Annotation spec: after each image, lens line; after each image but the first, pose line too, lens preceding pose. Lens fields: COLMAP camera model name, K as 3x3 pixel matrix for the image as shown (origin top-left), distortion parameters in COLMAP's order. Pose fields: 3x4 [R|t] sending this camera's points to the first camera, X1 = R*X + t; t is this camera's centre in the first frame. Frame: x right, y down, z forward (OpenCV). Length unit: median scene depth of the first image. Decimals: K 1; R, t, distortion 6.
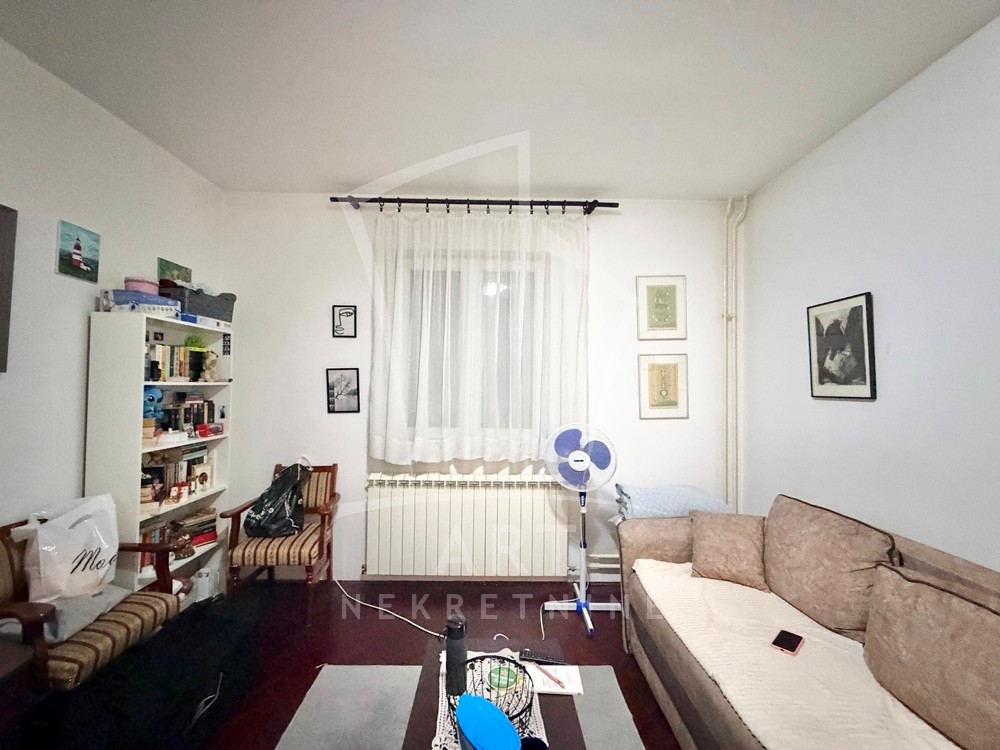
lens RADIAL K [[400.0, 0, 499.6], [0, 400.0, 377.3], [0, 0, 1]] dist [0.000057, -0.000128]
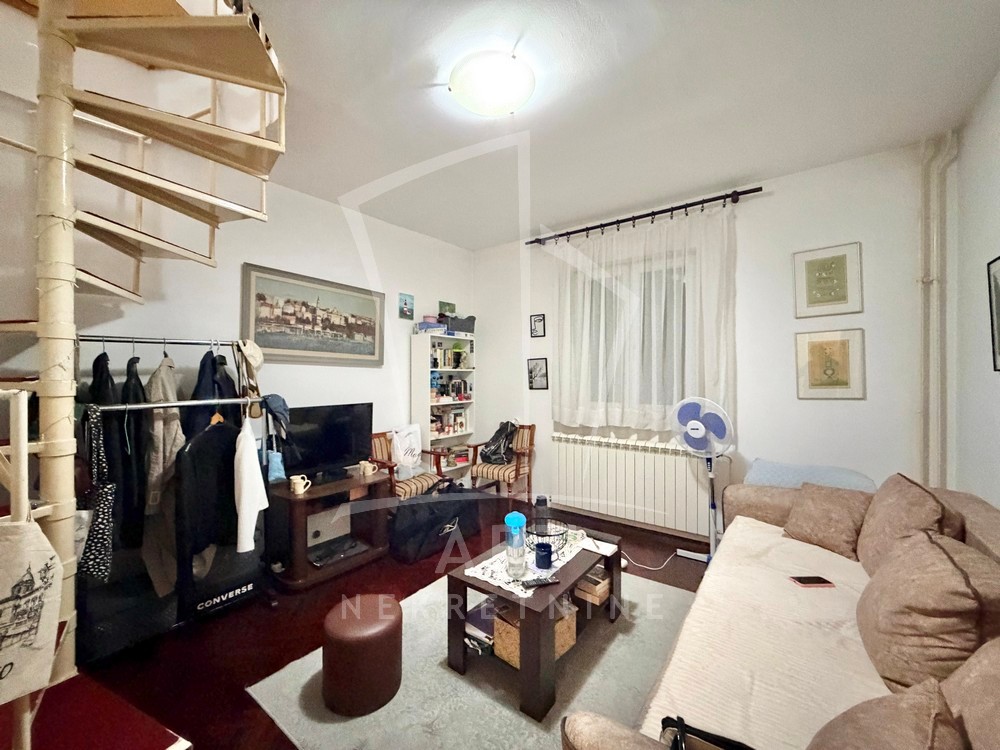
lens RADIAL K [[400.0, 0, 500.0], [0, 400.0, 376.9], [0, 0, 1]] dist [0.000057, -0.000128]
pose [[0.793640, -0.010057, -0.608305, 0.446306], [0.021305, 0.999710, 0.011267, 0.028941], [0.608015, -0.021901, 0.793624, -0.269301]]
